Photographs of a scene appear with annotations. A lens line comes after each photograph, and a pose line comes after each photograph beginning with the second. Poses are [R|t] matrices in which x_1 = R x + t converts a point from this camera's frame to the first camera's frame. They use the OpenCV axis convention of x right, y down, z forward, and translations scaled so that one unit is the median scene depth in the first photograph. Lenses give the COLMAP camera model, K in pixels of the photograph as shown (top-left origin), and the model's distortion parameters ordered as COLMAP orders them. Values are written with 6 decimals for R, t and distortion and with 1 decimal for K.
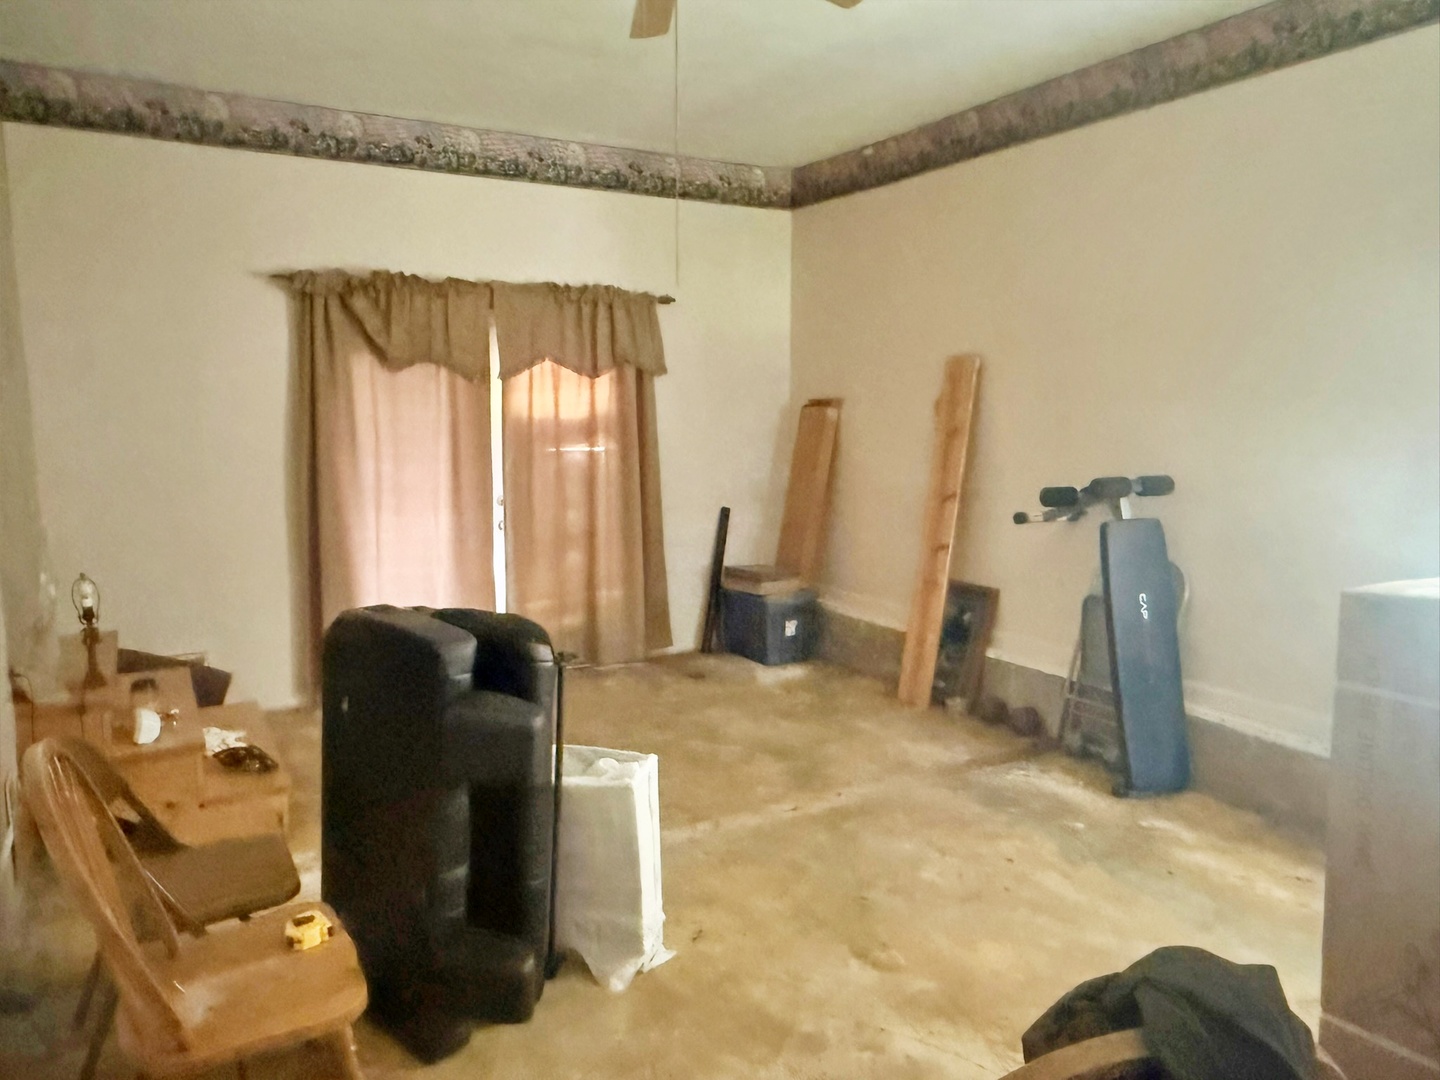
lens RADIAL K [[1029.6, 0, 720.0], [0, 1029.6, 540.0], [0, 0, 1]] dist [0.020788, 0.001156]
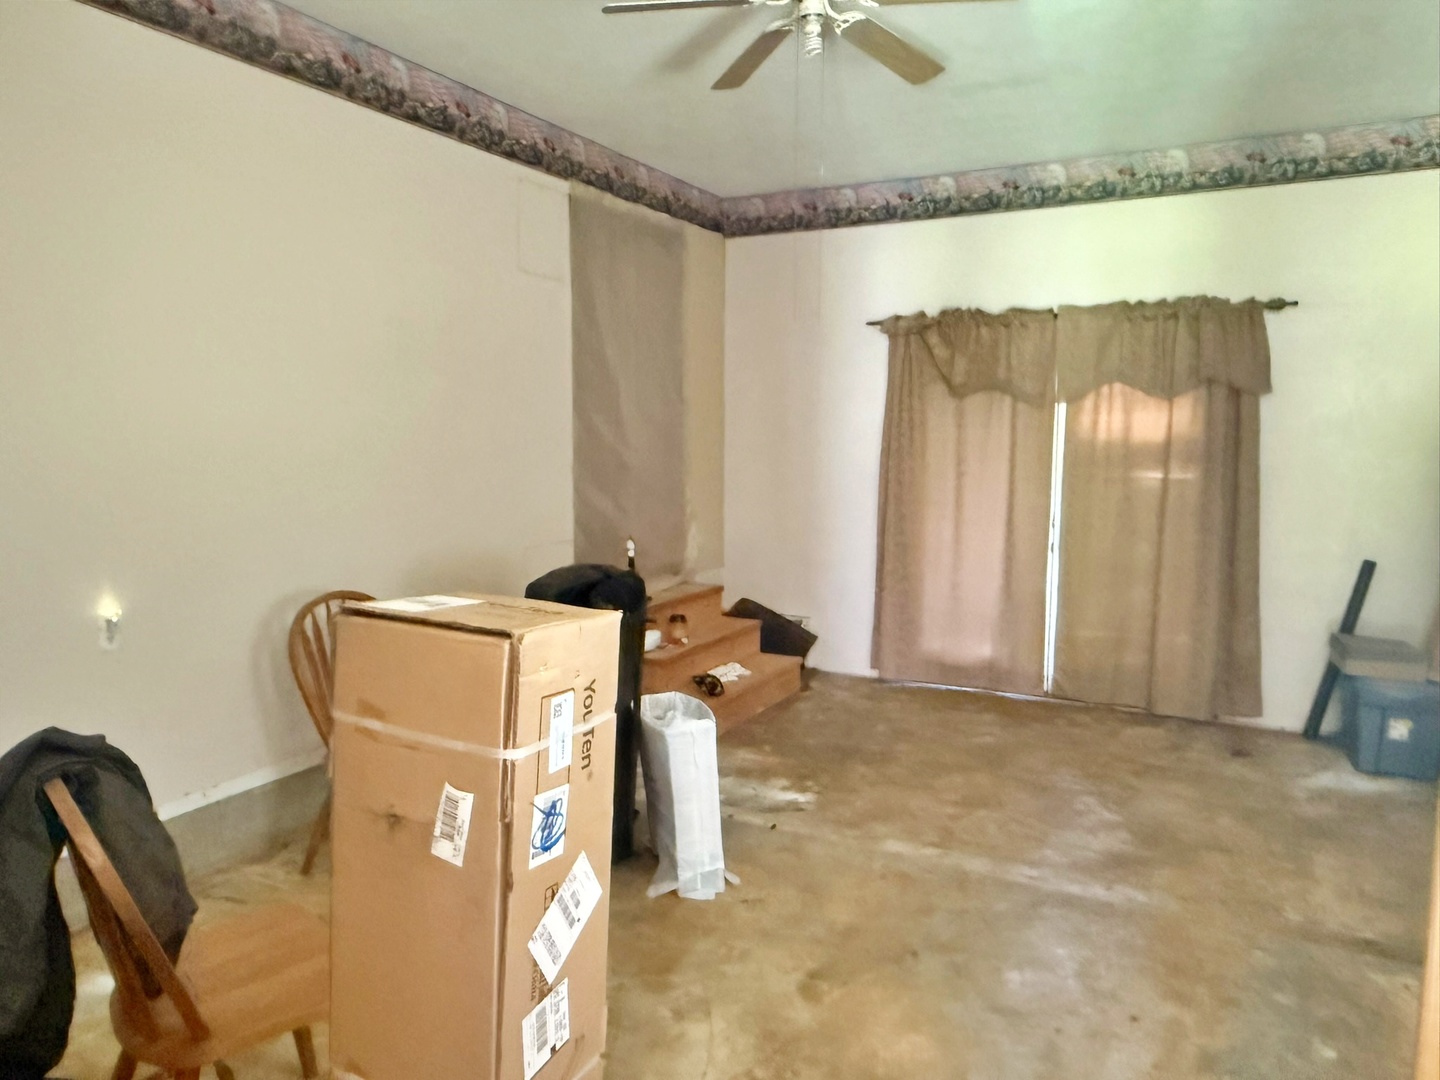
lens RADIAL K [[1001.1, 0, 702.5], [0, 1001.1, 536.9], [0, 0, 1]] dist [0.003746, 0.006851]
pose [[0.508944, 0.095642, -0.855470, 0.443301], [-0.125484, 0.991435, 0.036189, -0.016174], [0.851604, 0.088929, 0.516586, 0.199220]]
